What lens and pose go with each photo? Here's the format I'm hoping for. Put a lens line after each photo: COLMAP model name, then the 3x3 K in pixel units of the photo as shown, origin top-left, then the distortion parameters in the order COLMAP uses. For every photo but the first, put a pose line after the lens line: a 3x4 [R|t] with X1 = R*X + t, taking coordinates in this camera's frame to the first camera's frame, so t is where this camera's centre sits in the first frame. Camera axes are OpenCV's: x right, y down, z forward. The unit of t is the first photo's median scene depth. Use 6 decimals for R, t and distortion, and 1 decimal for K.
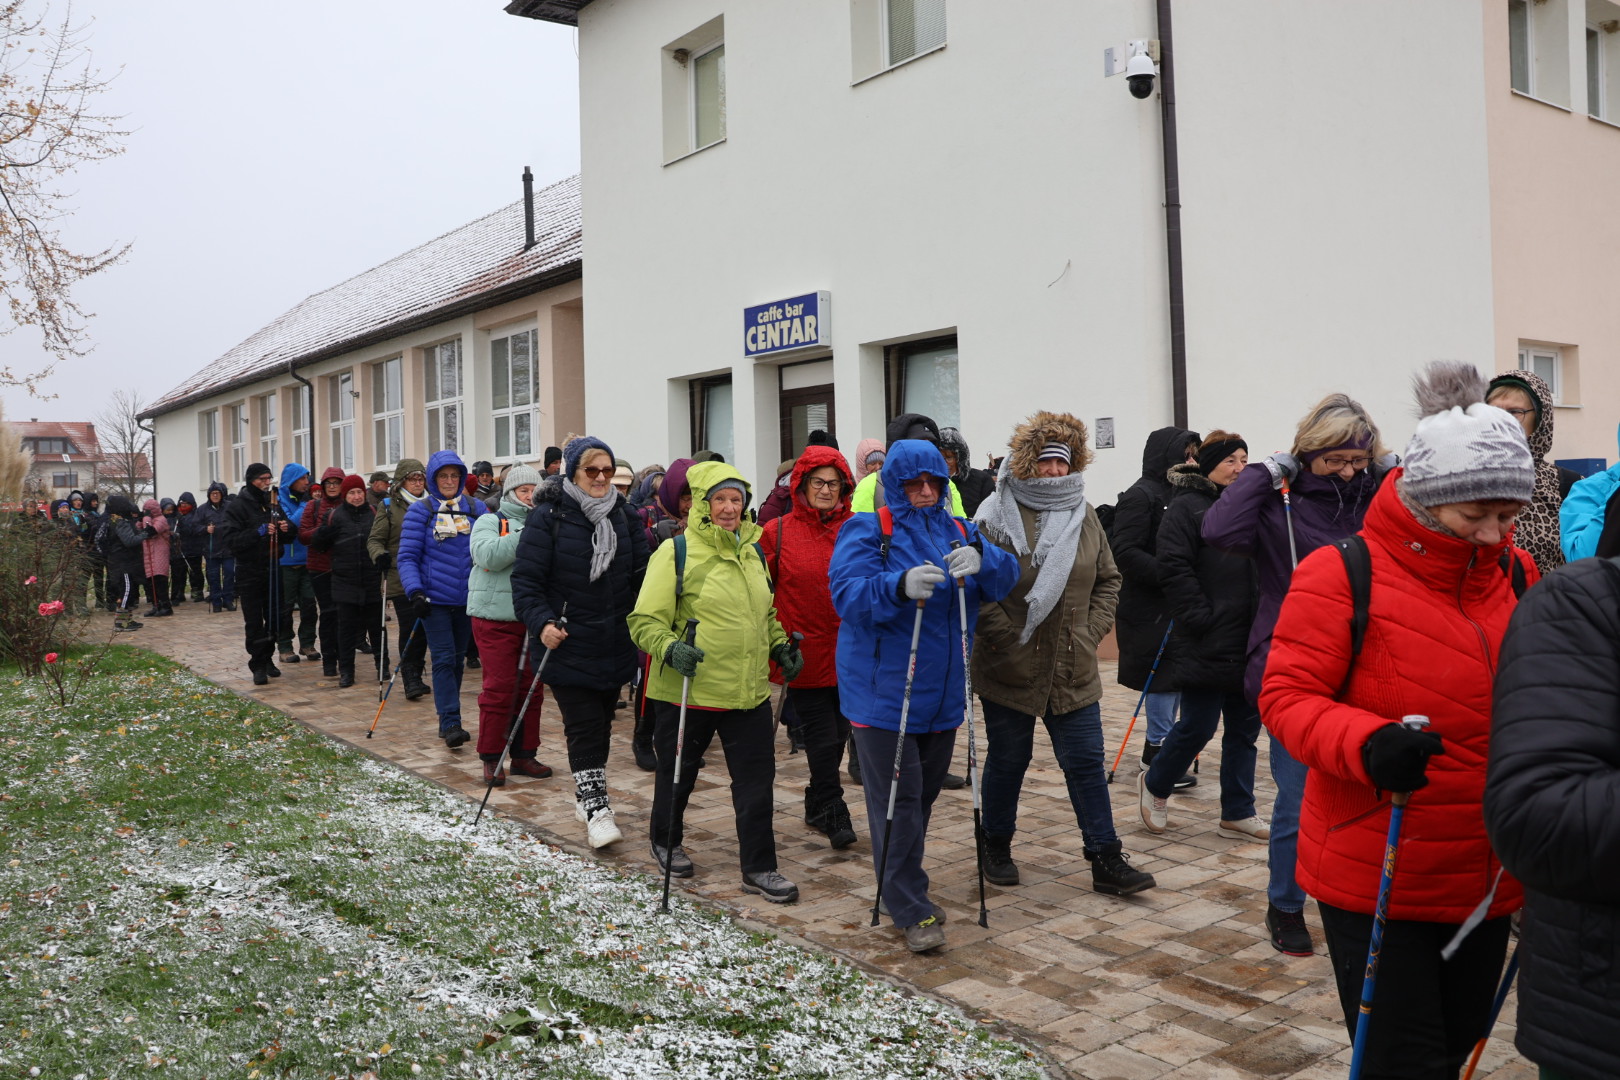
lens RADIAL K [[1375.9, 0, 812.3], [0, 1375.9, 538.3], [0, 0, 1]] dist [-0.156119, 0.122074]
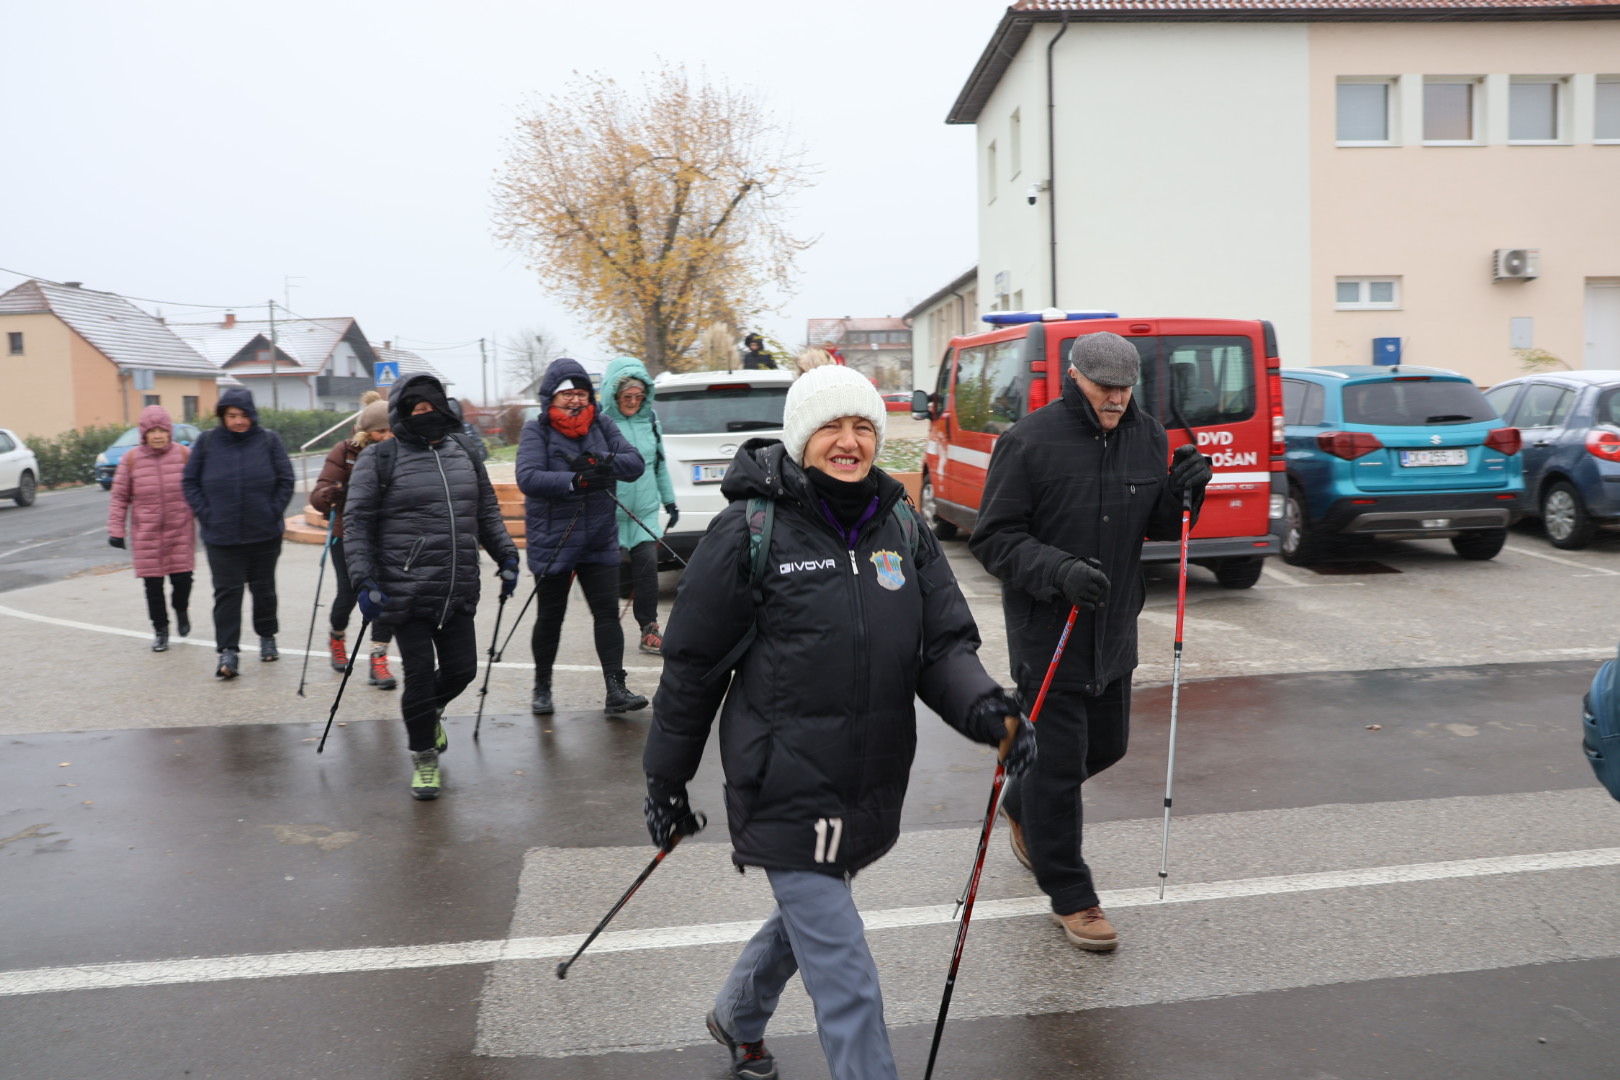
lens RADIAL K [[1375.9, 0, 807.4], [0, 1375.9, 527.4], [0, 0, 1]] dist [-0.156119, 0.122074]
pose [[0.812293, 0.056874, -0.580470, 2.732969], [-0.012594, 0.996713, 0.080033, 0.179568], [0.583113, -0.057700, 0.810339, -2.699504]]
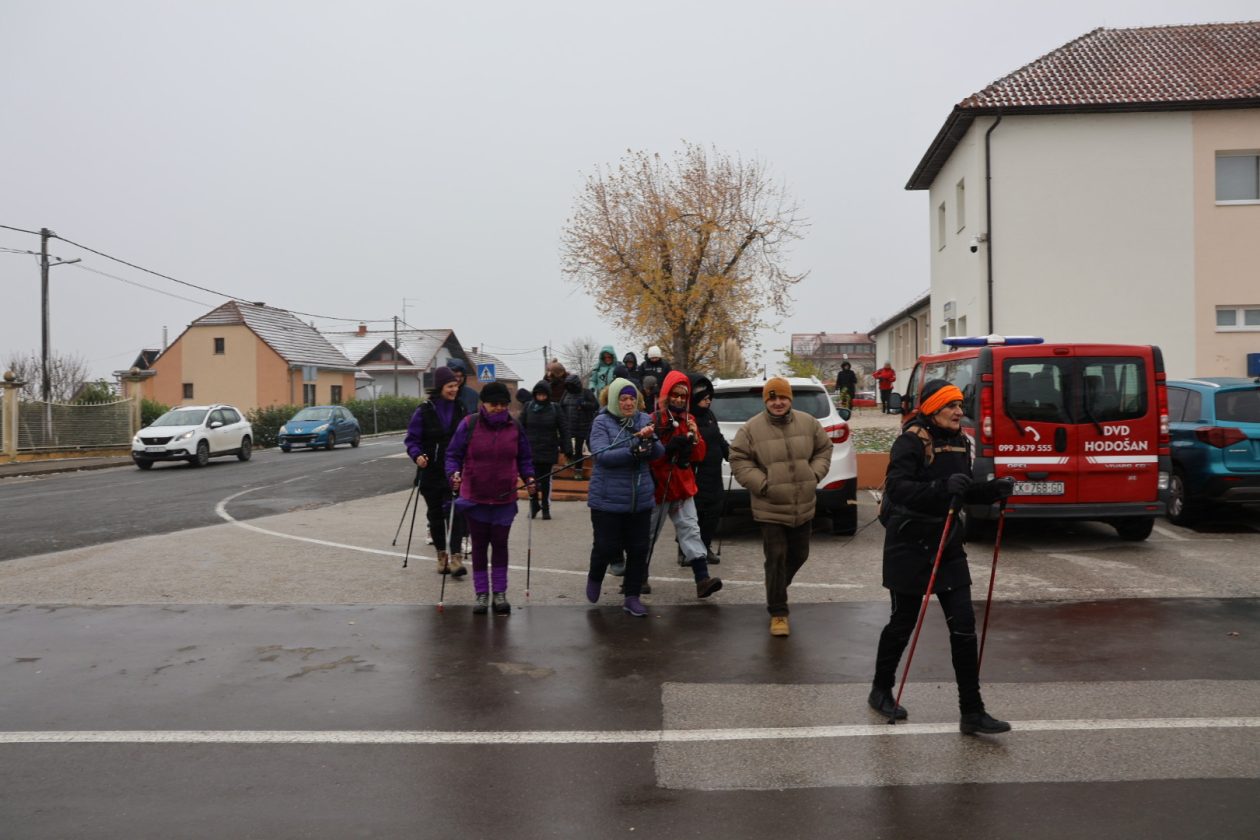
lens RADIAL K [[1068.5, 0, 622.9], [0, 1068.5, 410.0], [0, 0, 1]] dist [-0.146912, 0.116993]
pose [[0.712999, 0.023009, -0.700787, 2.810075], [-0.027924, 0.999600, 0.004410, 0.178581], [0.700609, 0.016424, 0.713357, -2.913539]]
